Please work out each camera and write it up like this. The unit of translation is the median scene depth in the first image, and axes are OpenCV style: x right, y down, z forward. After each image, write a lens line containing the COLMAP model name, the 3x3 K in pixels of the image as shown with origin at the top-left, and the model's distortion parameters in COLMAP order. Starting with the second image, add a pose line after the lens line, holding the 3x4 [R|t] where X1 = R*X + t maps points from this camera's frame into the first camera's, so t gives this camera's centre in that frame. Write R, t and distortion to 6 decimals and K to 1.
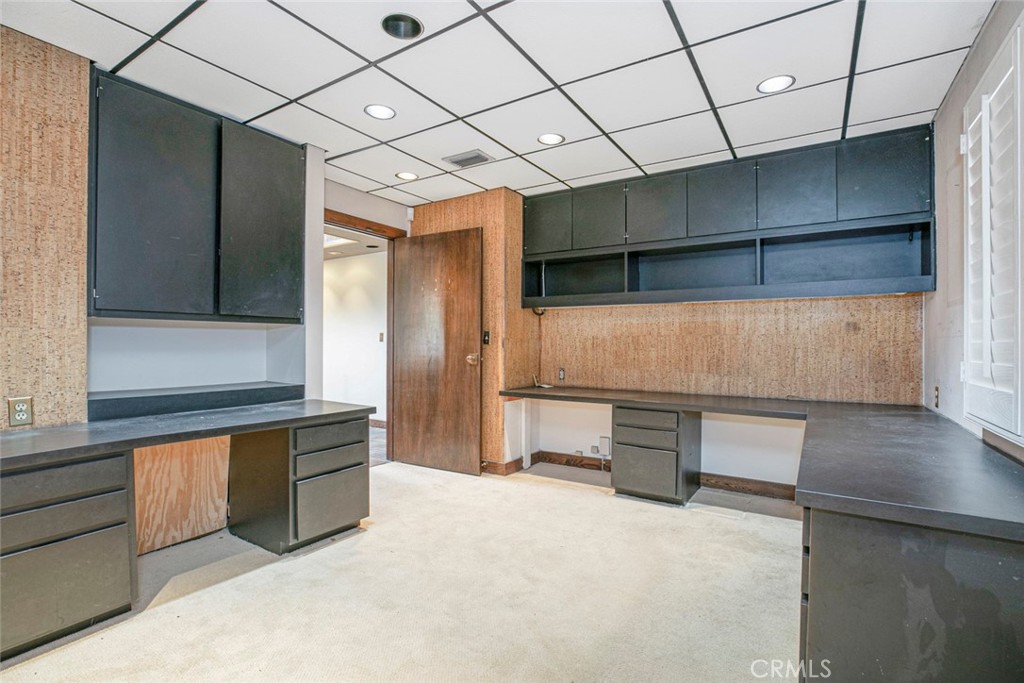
lens RADIAL K [[474.1, 0, 516.3], [0, 474.1, 345.3], [0, 0, 1]] dist [-0.002016, -0.000869]
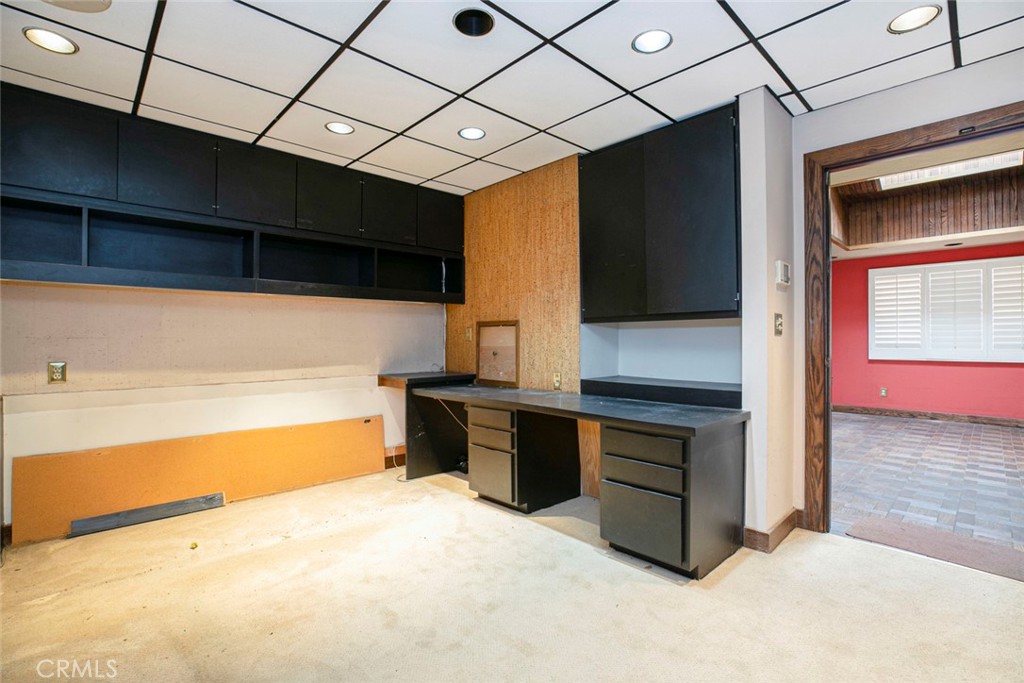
lens RADIAL K [[488.0, 0, 519.8], [0, 488.0, 339.0], [0, 0, 1]] dist [-0.001084, -0.000009]
pose [[-0.240395, -0.006214, -0.970655, 0.654541], [0.001312, 0.999977, -0.006727, -0.001053], [0.970674, -0.002890, -0.240381, 1.203692]]
